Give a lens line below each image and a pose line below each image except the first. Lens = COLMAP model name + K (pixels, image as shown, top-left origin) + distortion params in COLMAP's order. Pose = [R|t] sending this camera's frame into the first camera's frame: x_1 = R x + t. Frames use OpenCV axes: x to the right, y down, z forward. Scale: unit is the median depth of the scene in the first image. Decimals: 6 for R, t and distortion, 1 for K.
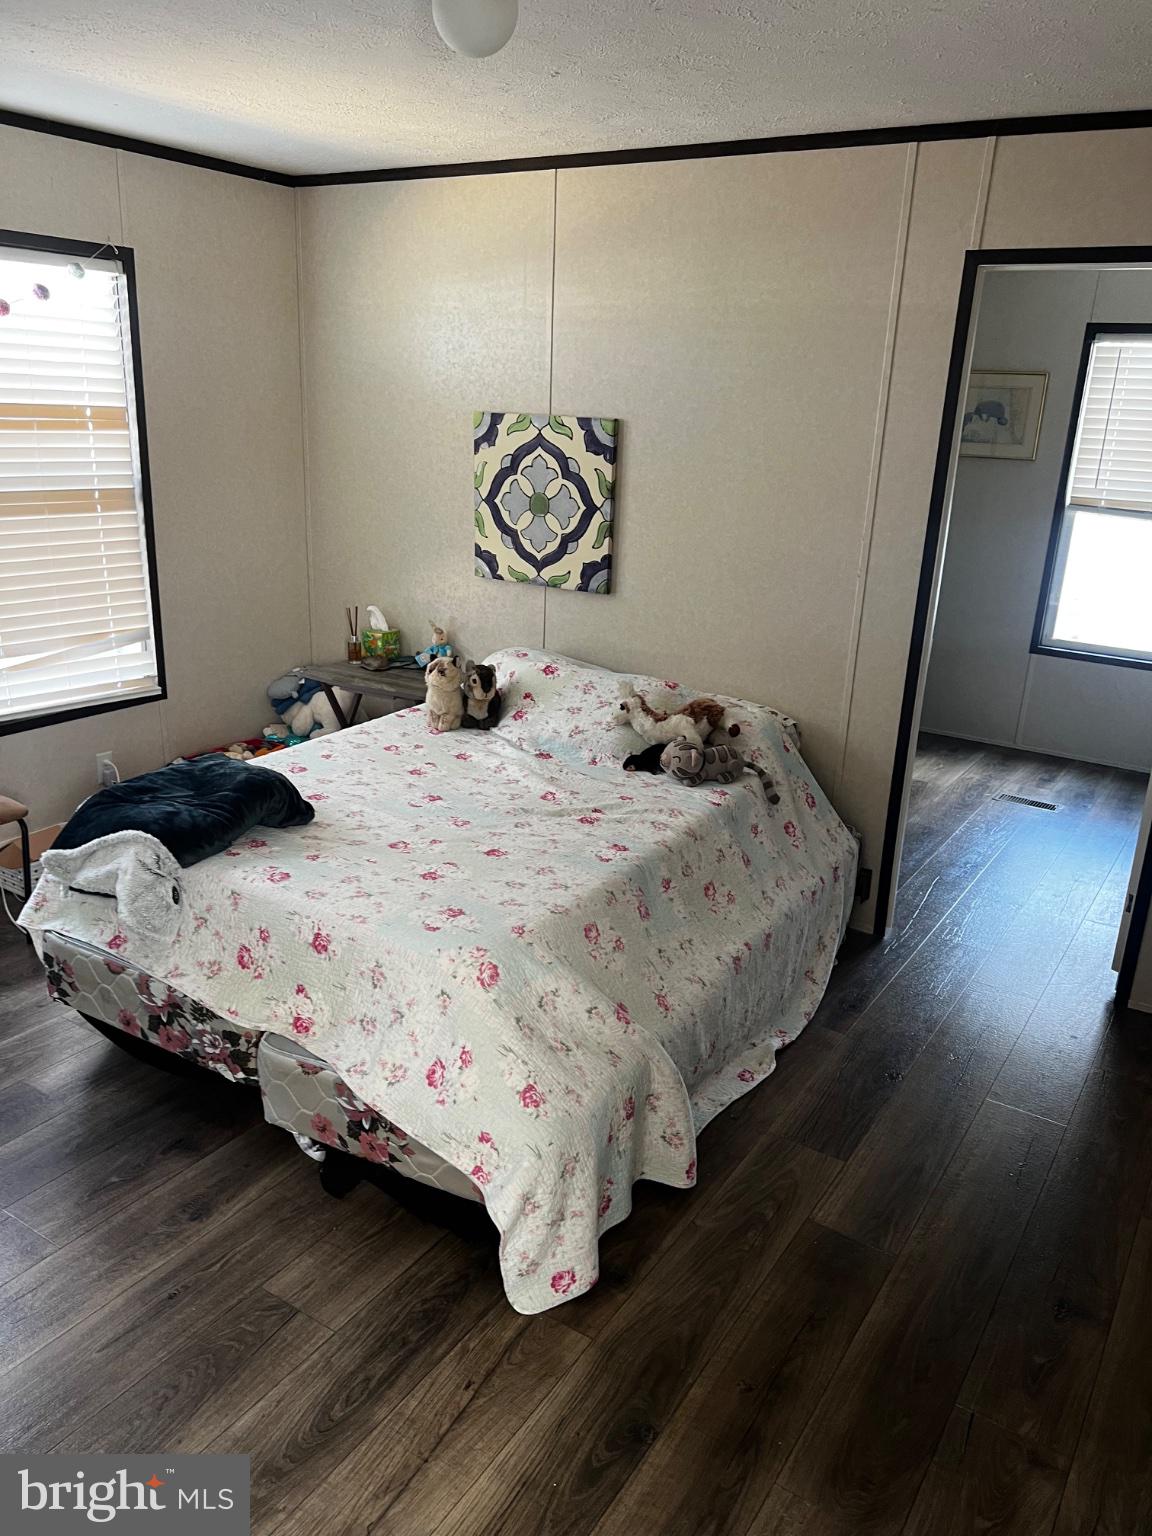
lens RADIAL K [[1164.8, 0, 570.9], [0, 1164.8, 781.9], [0, 0, 1]] dist [0.079478, -0.066502]
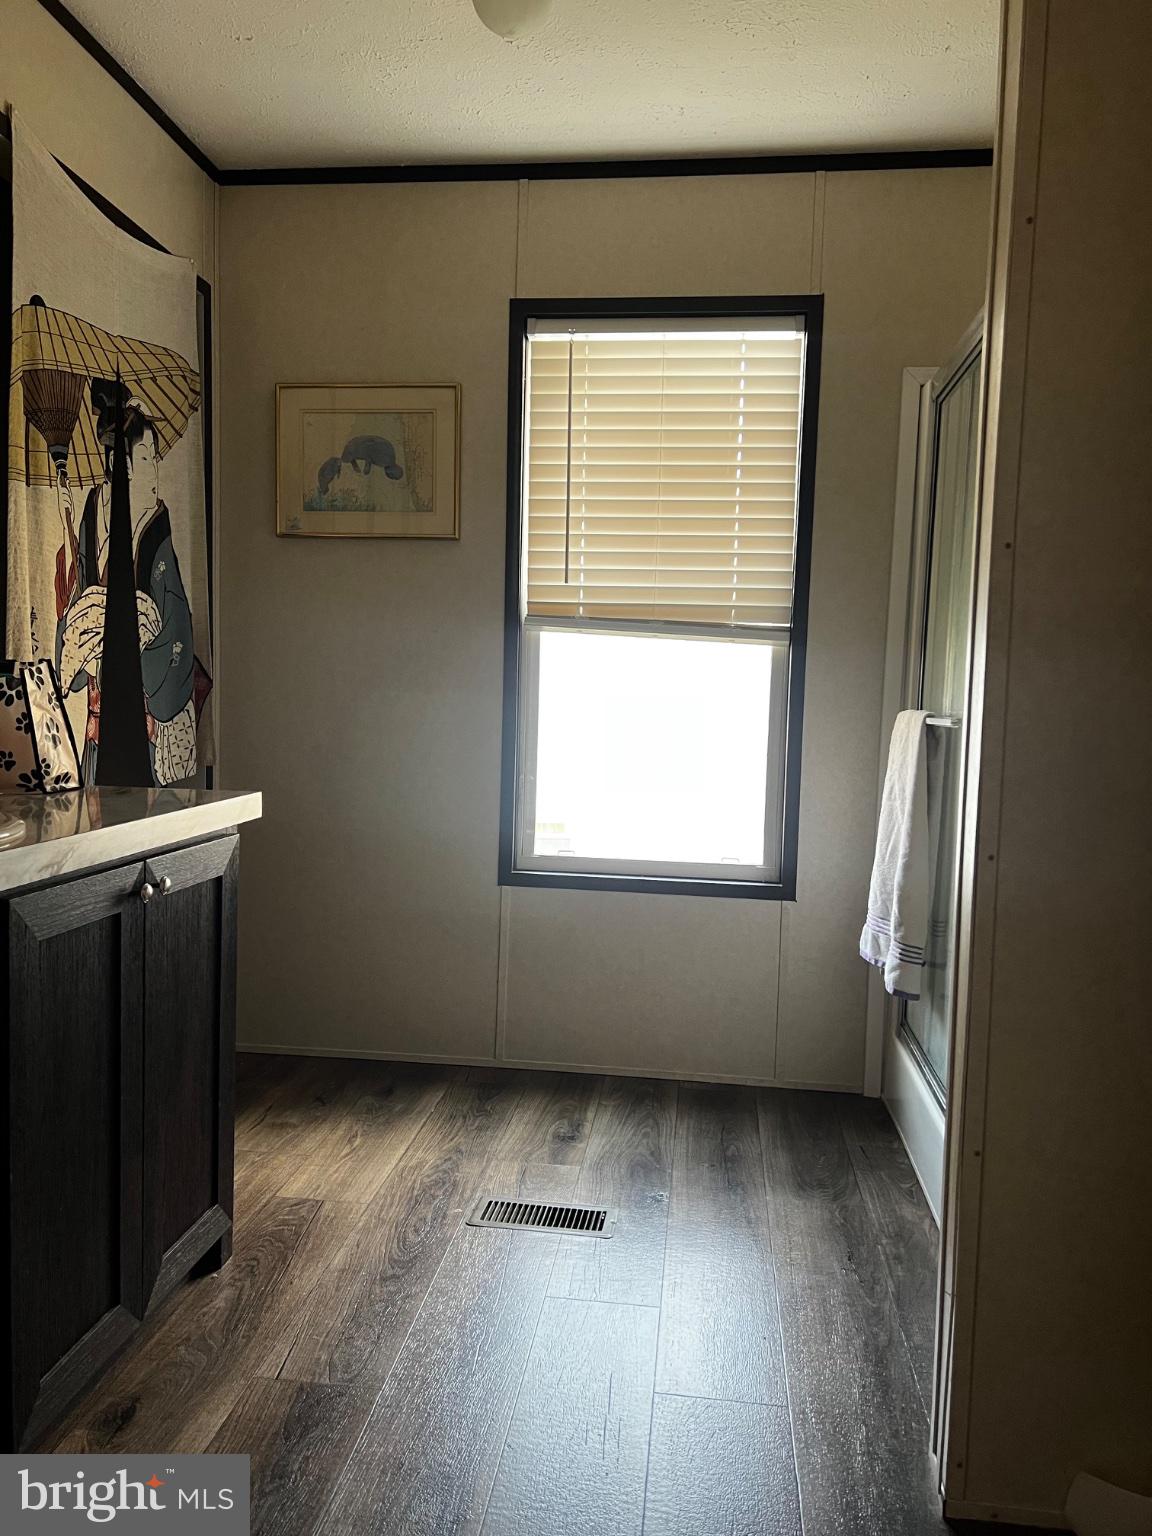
lens RADIAL K [[1164.8, 0, 589.3], [0, 1164.8, 781.7], [0, 0, 1]] dist [0.079478, -0.066502]
pose [[0.894519, -0.051233, 0.444085, 0.329974], [0.147960, 0.971351, -0.185973, -0.085255], [-0.421834, 0.232063, 0.876472, 0.867452]]
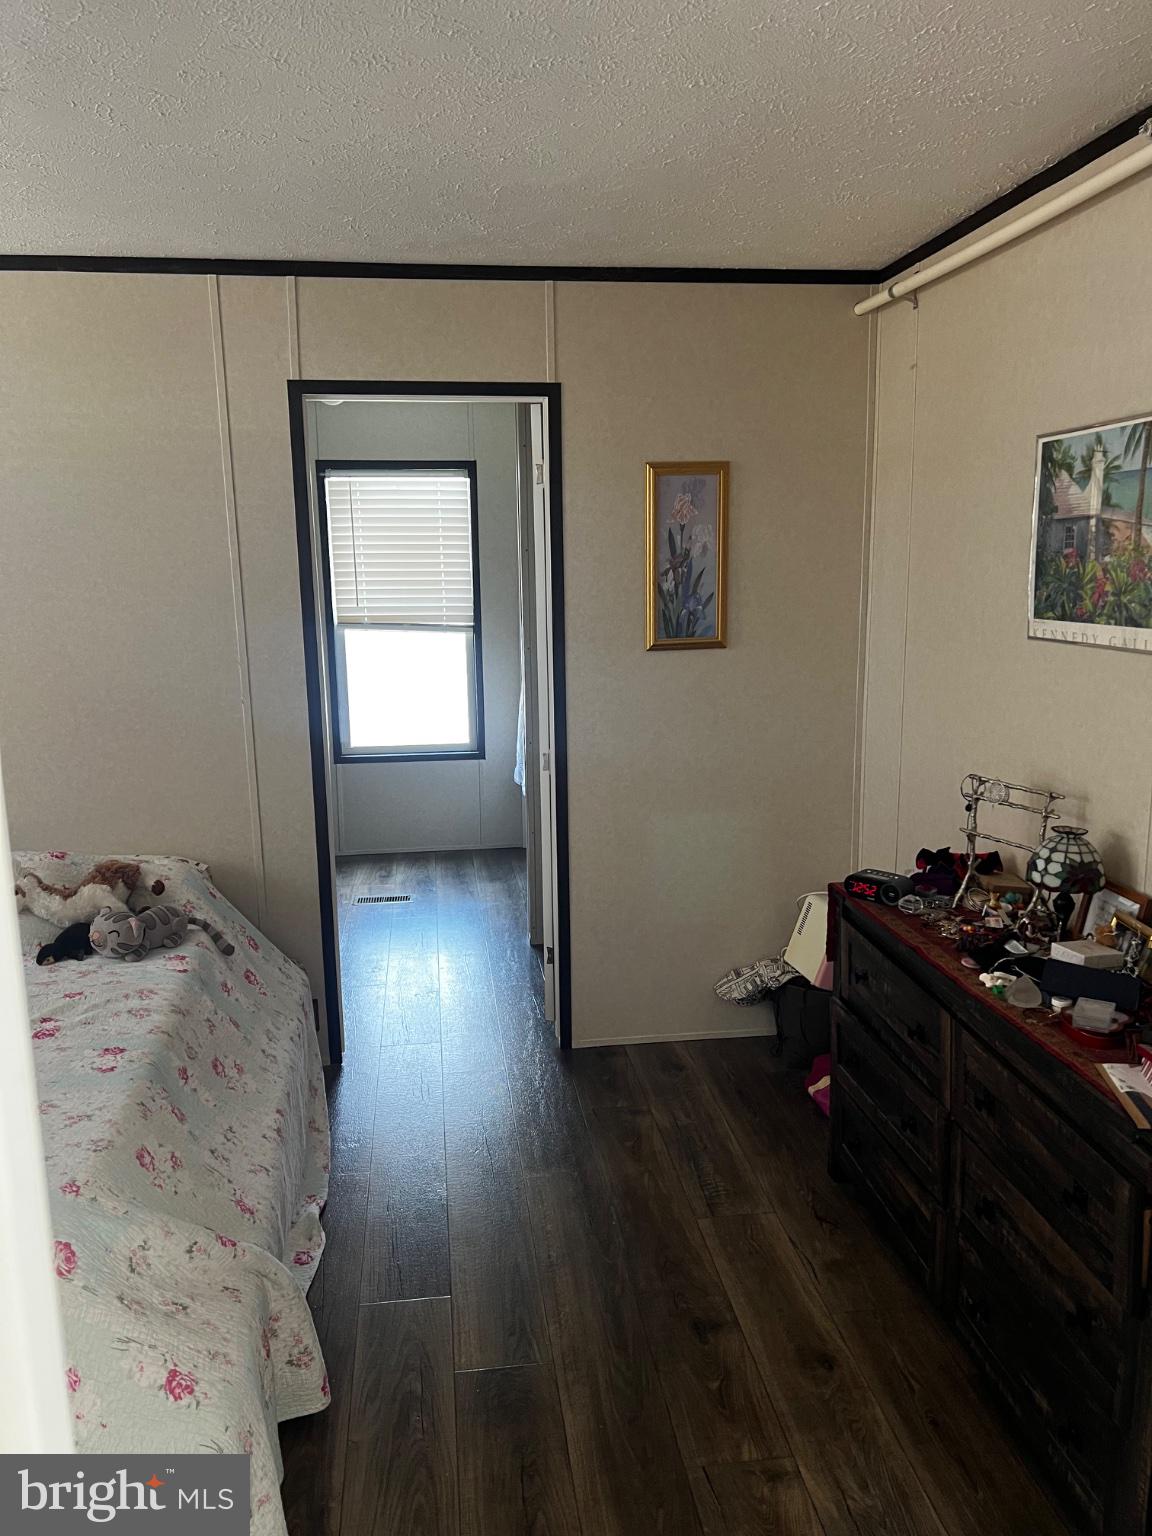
lens RADIAL K [[1164.8, 0, 585.7], [0, 1164.8, 787.8], [0, 0, 1]] dist [0.079478, -0.066502]
pose [[0.761386, -0.177268, 0.623592, -0.158684], [0.242683, 0.969887, -0.020598, -0.021015], [-0.601162, 0.167018, 0.781478, 0.099322]]
